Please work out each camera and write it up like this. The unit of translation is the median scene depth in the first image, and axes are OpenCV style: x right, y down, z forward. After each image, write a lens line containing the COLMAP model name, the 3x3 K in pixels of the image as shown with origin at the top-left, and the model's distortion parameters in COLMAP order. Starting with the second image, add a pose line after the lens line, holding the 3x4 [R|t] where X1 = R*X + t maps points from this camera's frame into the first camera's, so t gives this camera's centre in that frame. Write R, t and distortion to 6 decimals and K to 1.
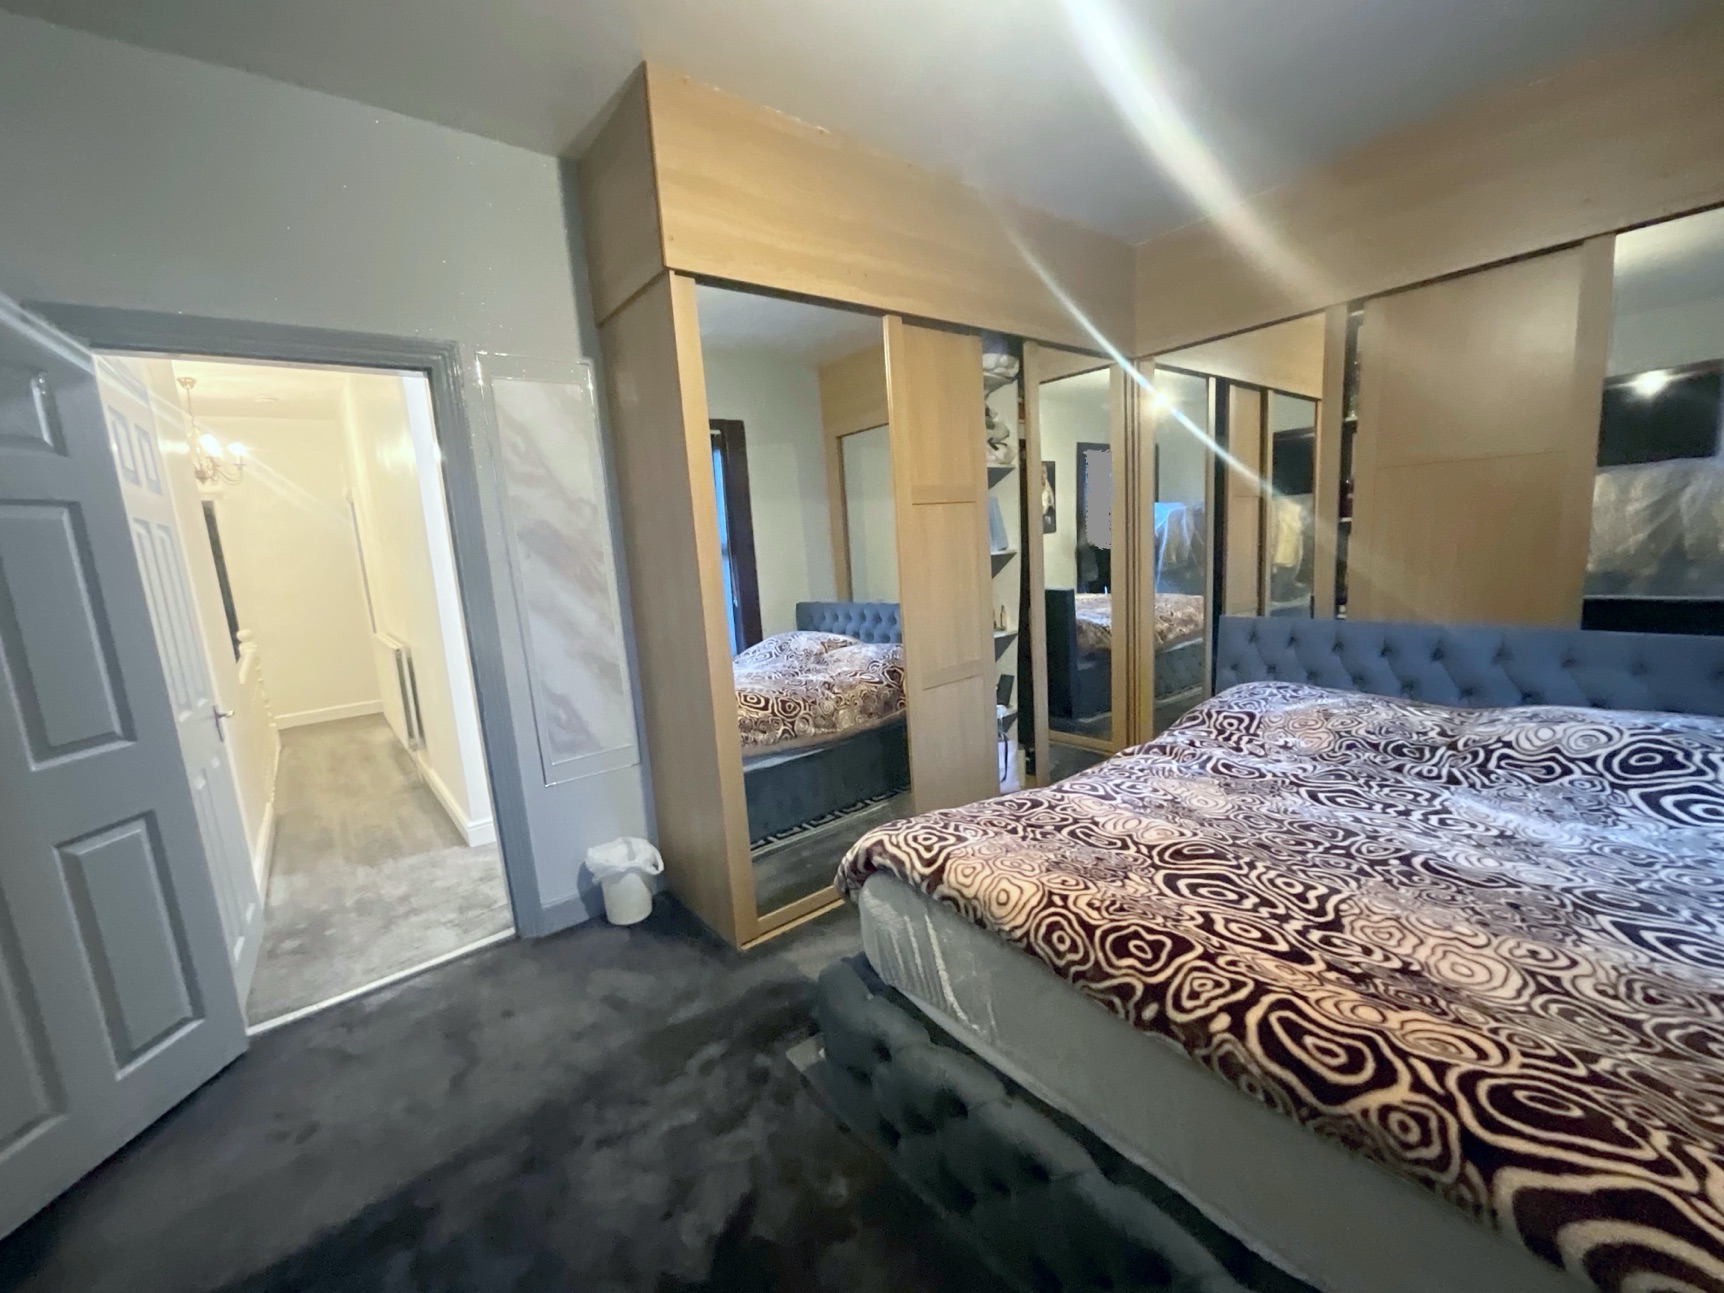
lens RADIAL K [[699.8, 0, 858.2], [0, 699.8, 646.0], [0, 0, 1]] dist [0.000372, 0.000829]
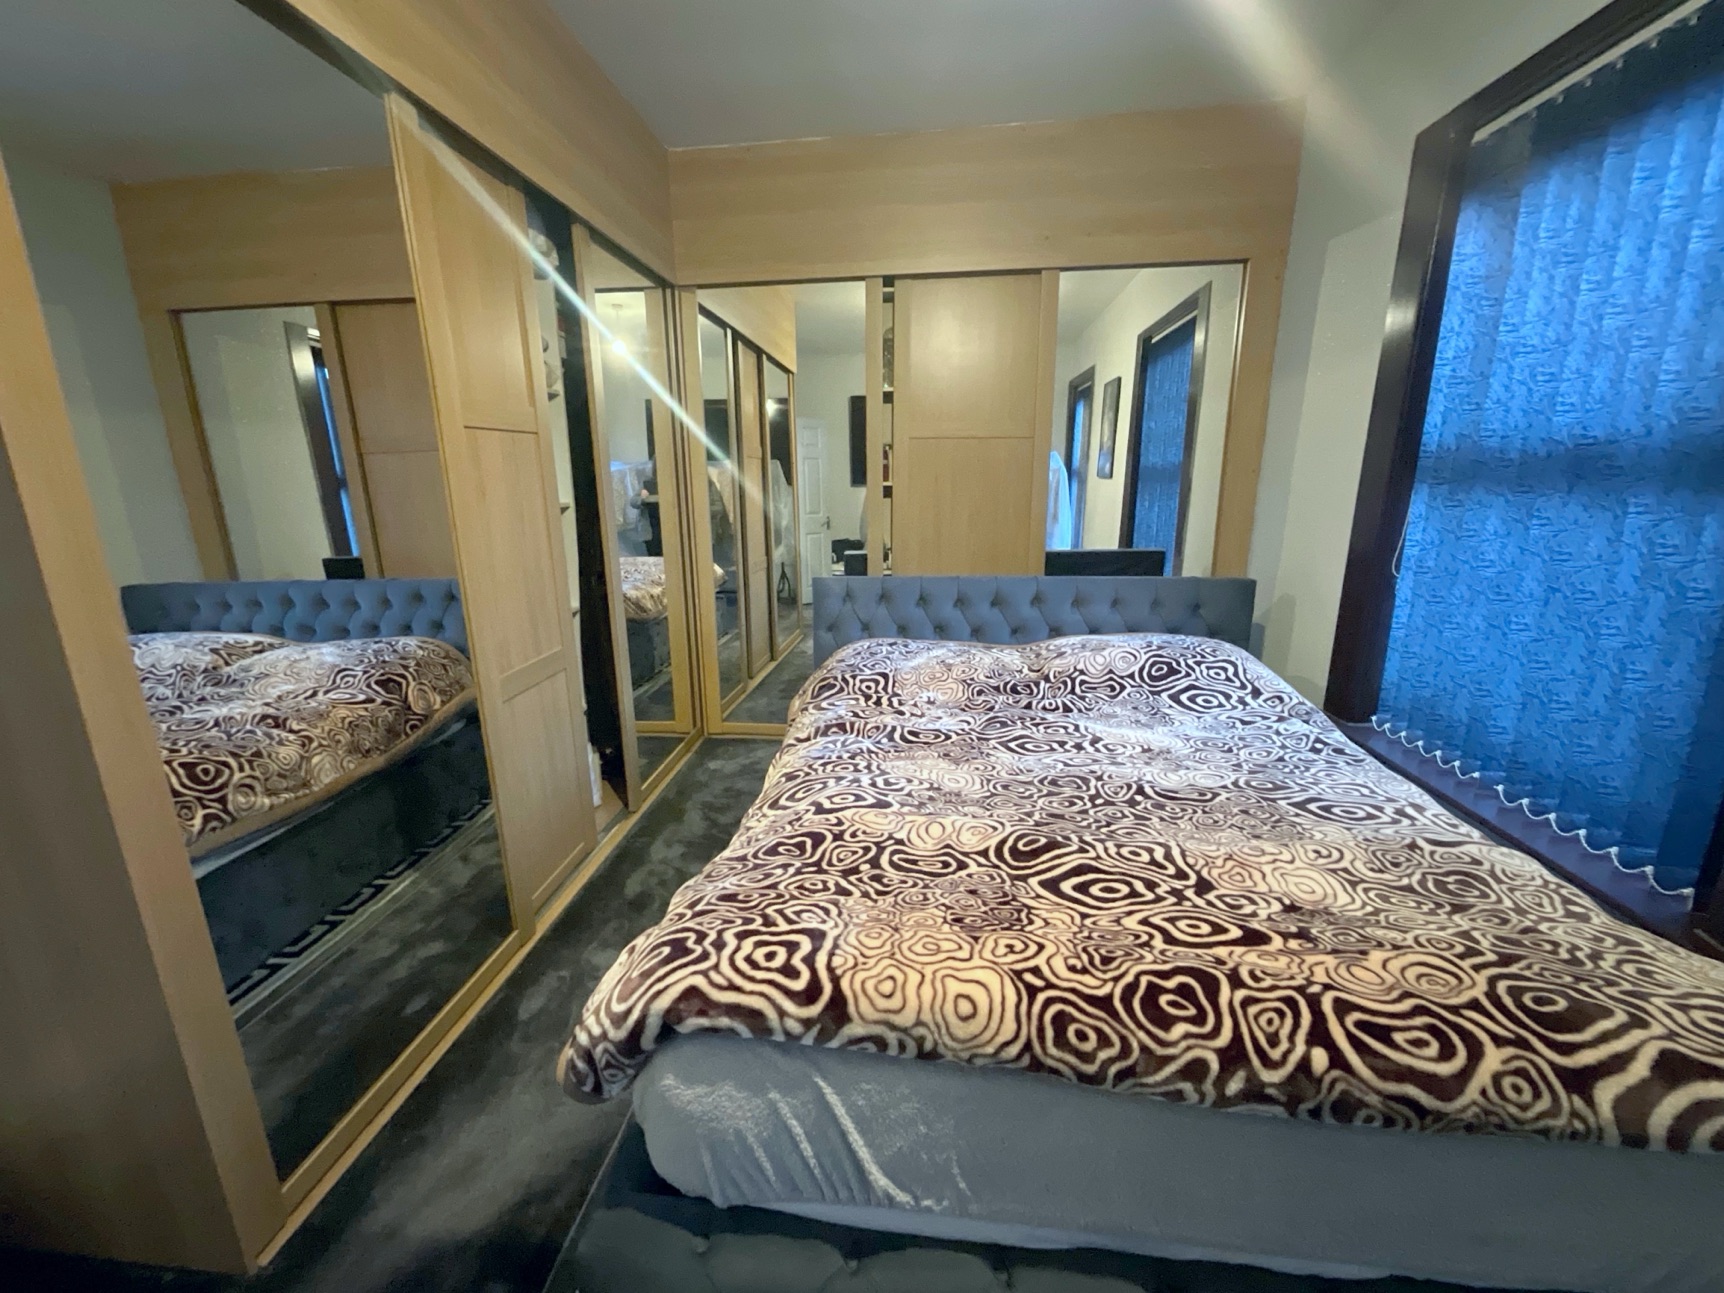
lens RADIAL K [[699.8, 0, 863.8], [0, 699.8, 646.3], [0, 0, 1]] dist [0.000372, 0.000829]
pose [[0.696306, -0.115852, 0.708334, -0.260734], [0.076718, 0.993247, 0.087035, -0.051079], [-0.713633, -0.006261, 0.700491, 0.500889]]
